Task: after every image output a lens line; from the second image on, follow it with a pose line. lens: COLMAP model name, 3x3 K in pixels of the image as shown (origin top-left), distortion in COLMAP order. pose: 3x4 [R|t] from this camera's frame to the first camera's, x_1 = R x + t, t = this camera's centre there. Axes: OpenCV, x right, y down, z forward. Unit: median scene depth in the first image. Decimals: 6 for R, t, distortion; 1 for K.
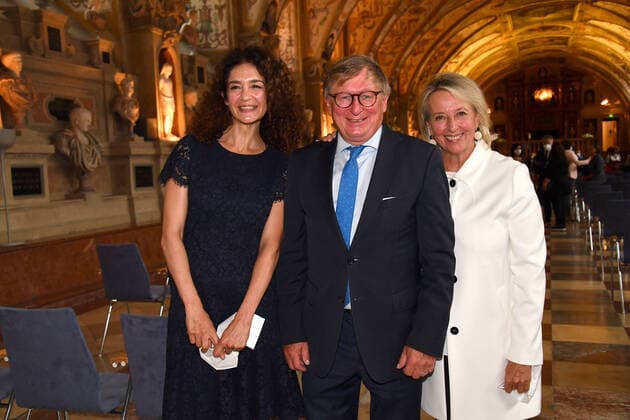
lens RADIAL K [[628.8, 0, 315.9], [0, 628.8, 212.4], [0, 0, 1]] dist [-0.048874, 0.225396]
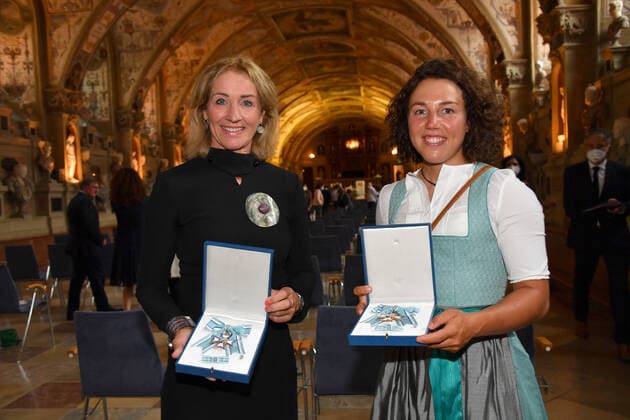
lens RADIAL K [[628.8, 0, 315.9], [0, 628.8, 212.4], [0, 0, 1]] dist [-0.048874, 0.225396]
pose [[0.979034, 0.004021, 0.203656, 0.034123], [0.005474, 0.998925, -0.046038, 0.027050], [-0.203622, 0.046188, 0.977959, -0.475979]]
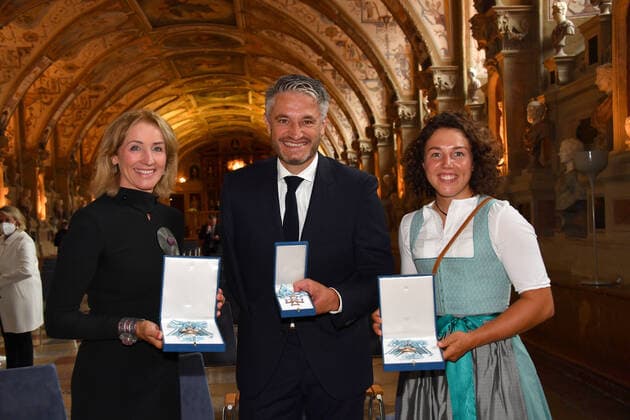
lens RADIAL K [[829.0, 0, 316.1], [0, 829.0, 211.7], [0, 0, 1]] dist [0.124829, 0.369098]
pose [[0.933094, 0.016067, 0.359273, 0.001451], [0.019606, 0.995243, -0.095428, 0.031185], [-0.359097, 0.096087, 0.928341, -0.511467]]
